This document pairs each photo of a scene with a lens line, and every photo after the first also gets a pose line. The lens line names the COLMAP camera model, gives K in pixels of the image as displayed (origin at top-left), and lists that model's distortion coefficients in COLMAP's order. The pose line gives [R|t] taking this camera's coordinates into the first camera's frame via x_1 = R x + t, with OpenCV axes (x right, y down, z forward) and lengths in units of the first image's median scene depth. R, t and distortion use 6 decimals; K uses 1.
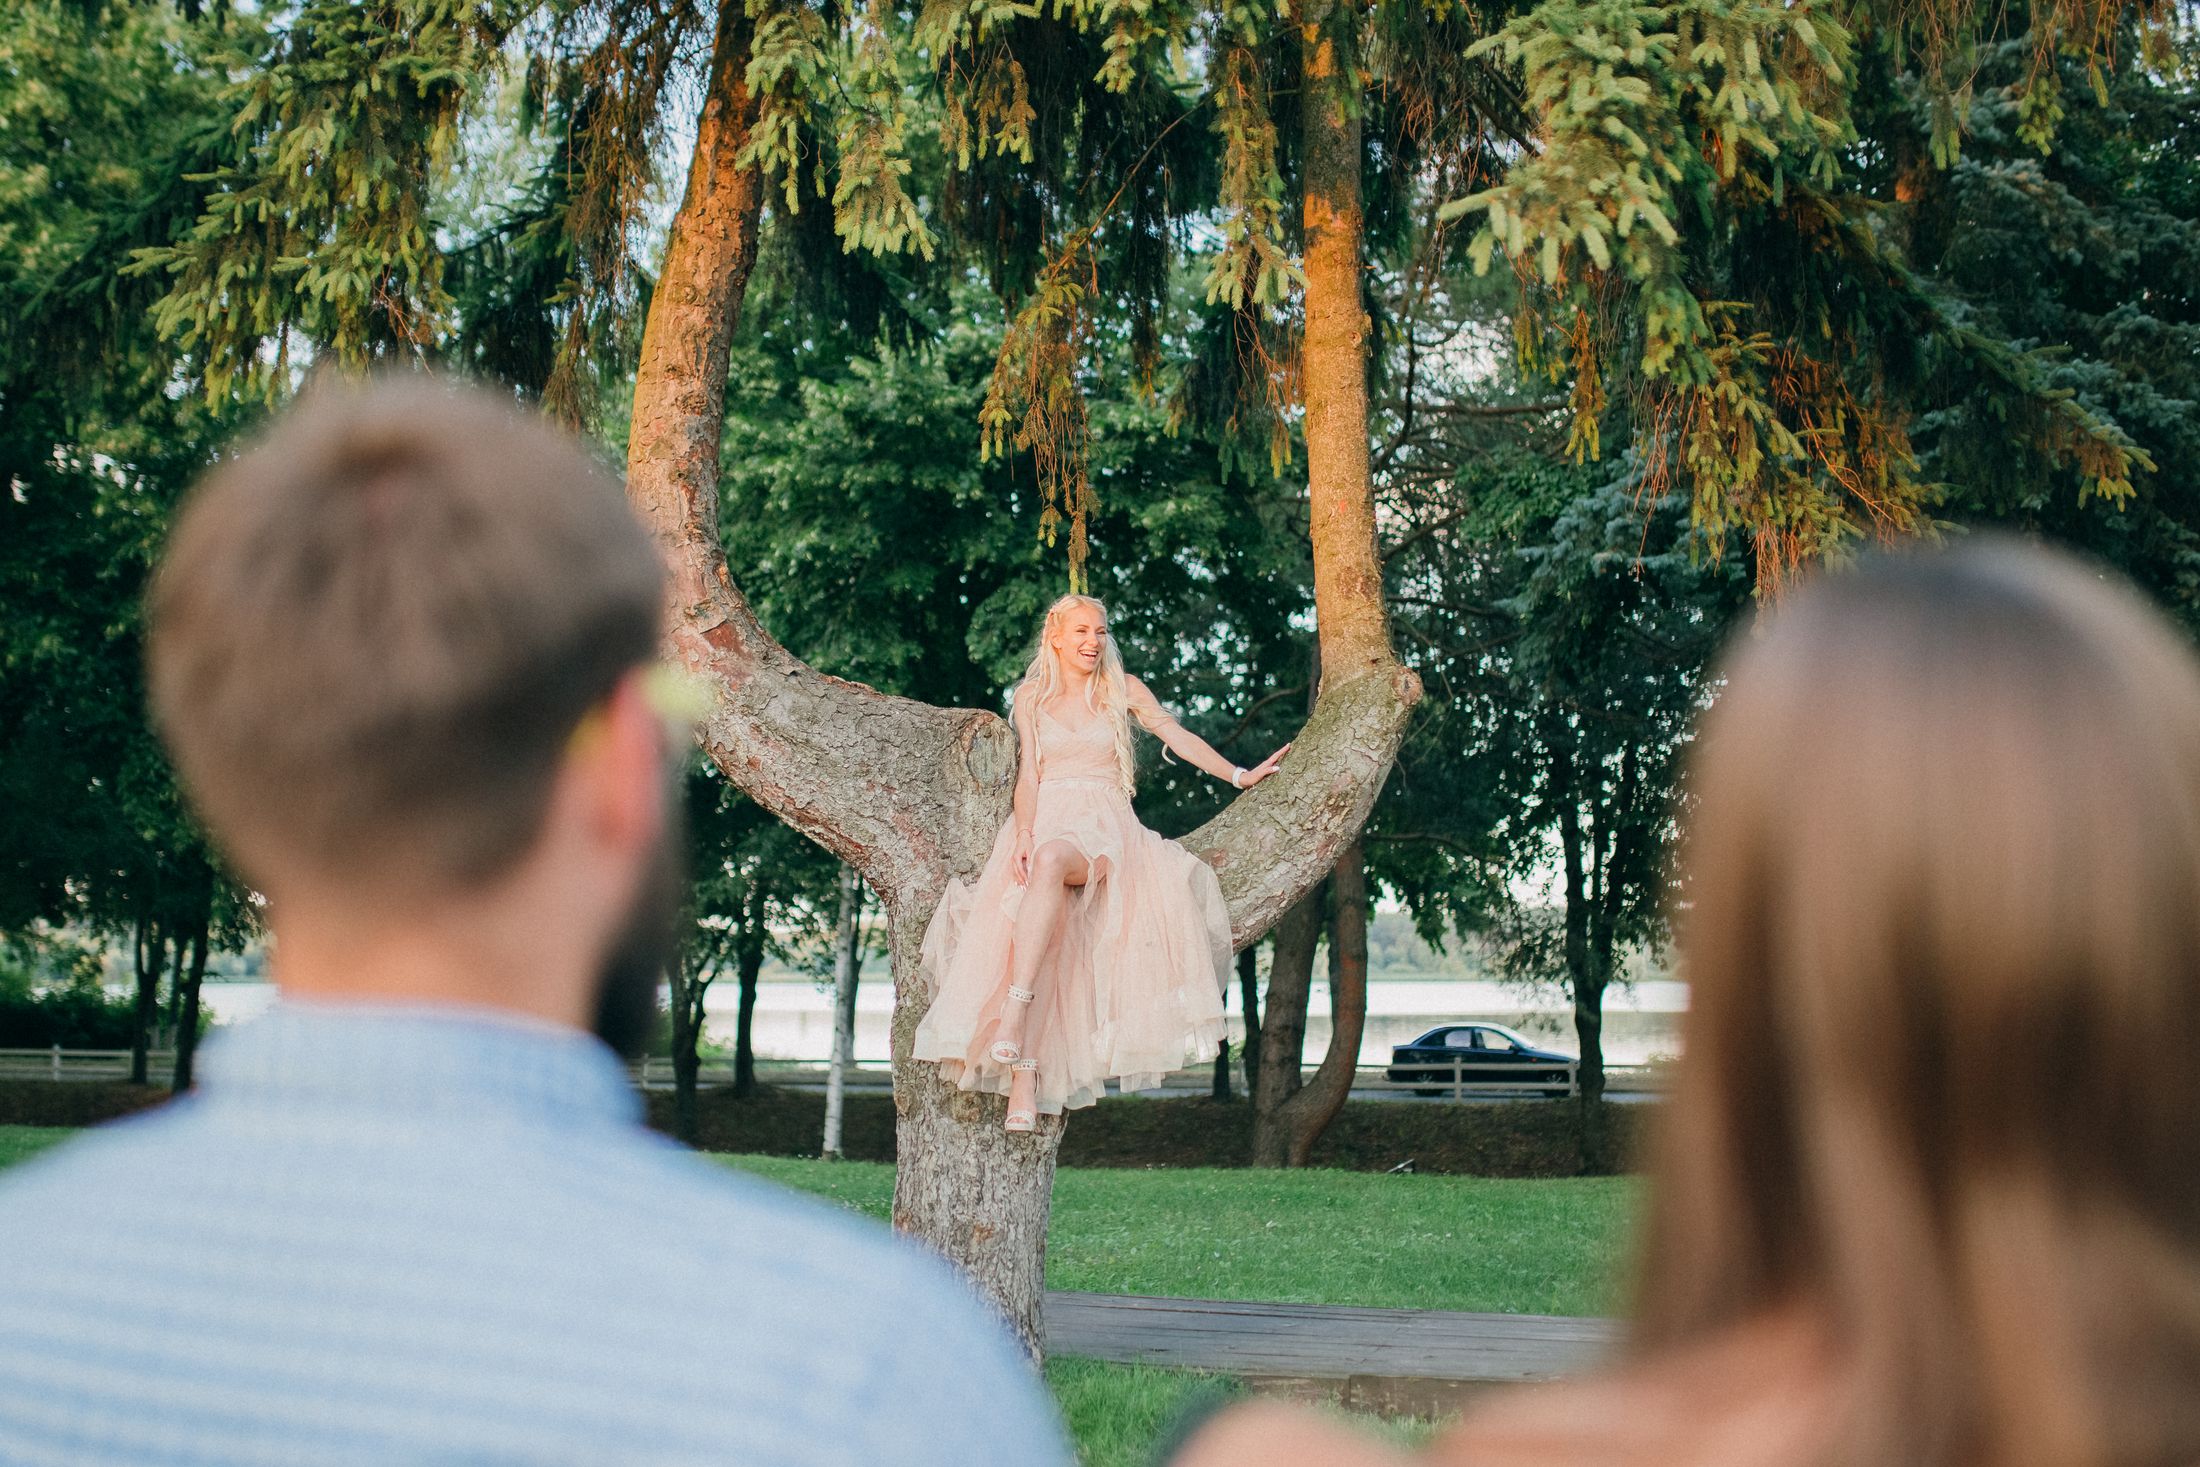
lens RADIAL K [[2153.9, 0, 1104.6], [0, 2153.9, 714.4], [0, 0, 1]] dist [-0.046630, 0.095136]
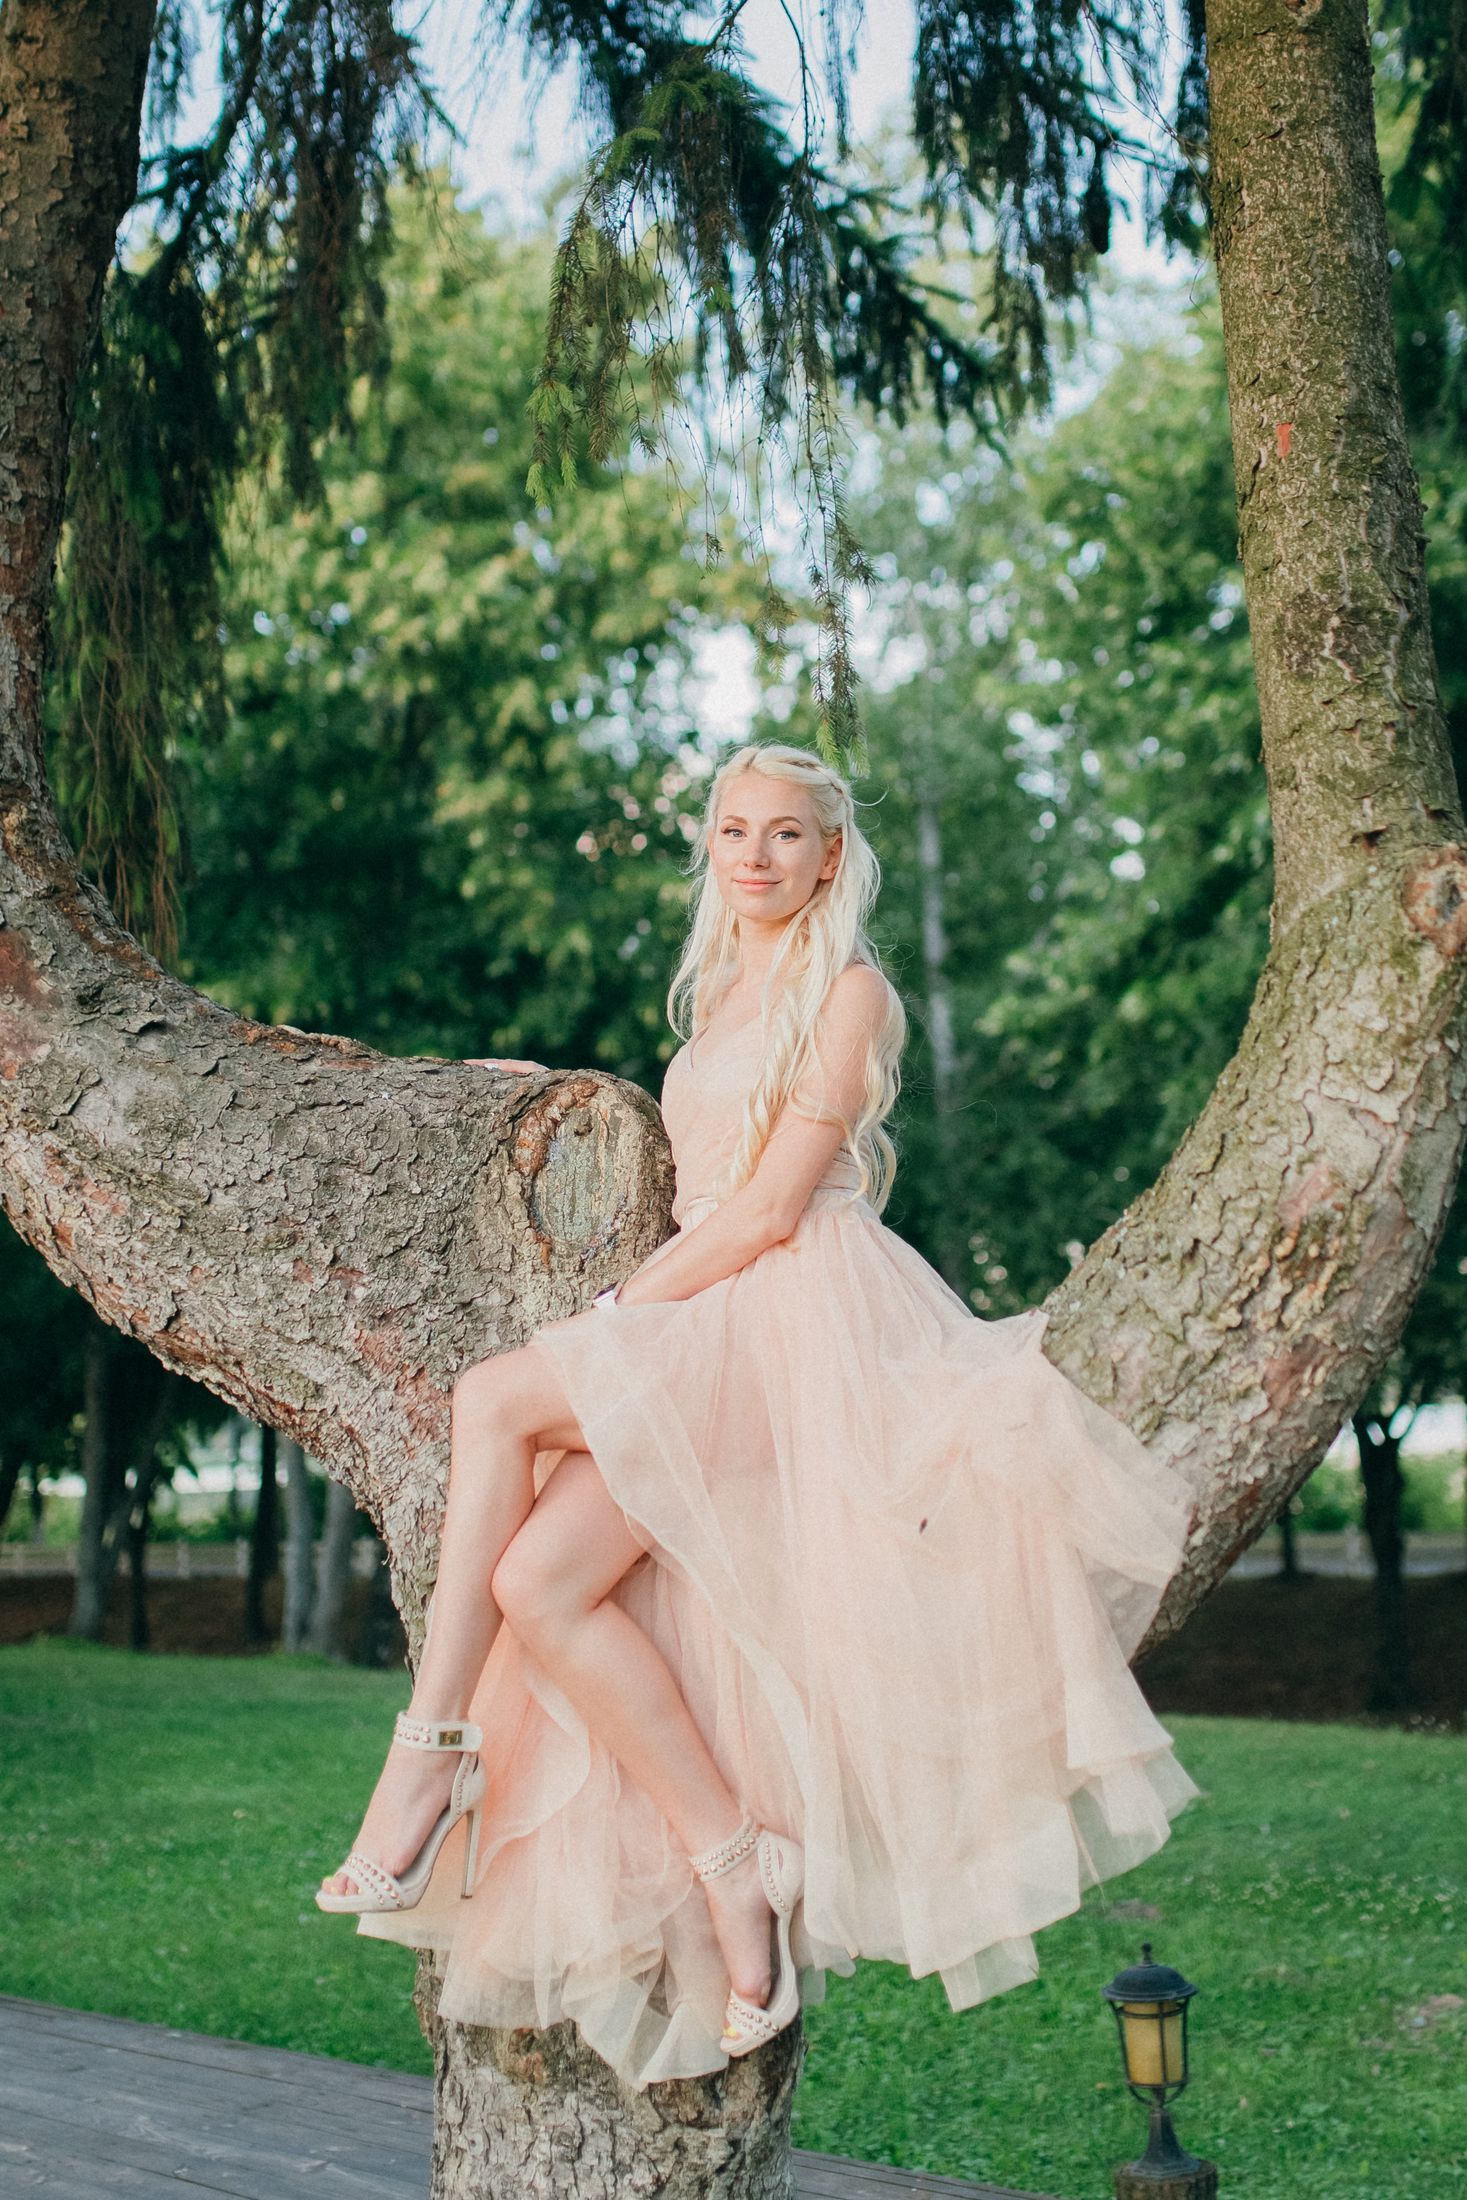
lens RADIAL K [[2790.5, 0, 732.5], [0, 2790.5, 920.6], [0, 0, 1]] dist [-0.039346, 0.008153]
pose [[0.907689, -0.110300, -0.404888, 0.206103], [0.087323, 0.993364, -0.074852, 0.012927], [0.410457, 0.032586, 0.911297, 0.522283]]
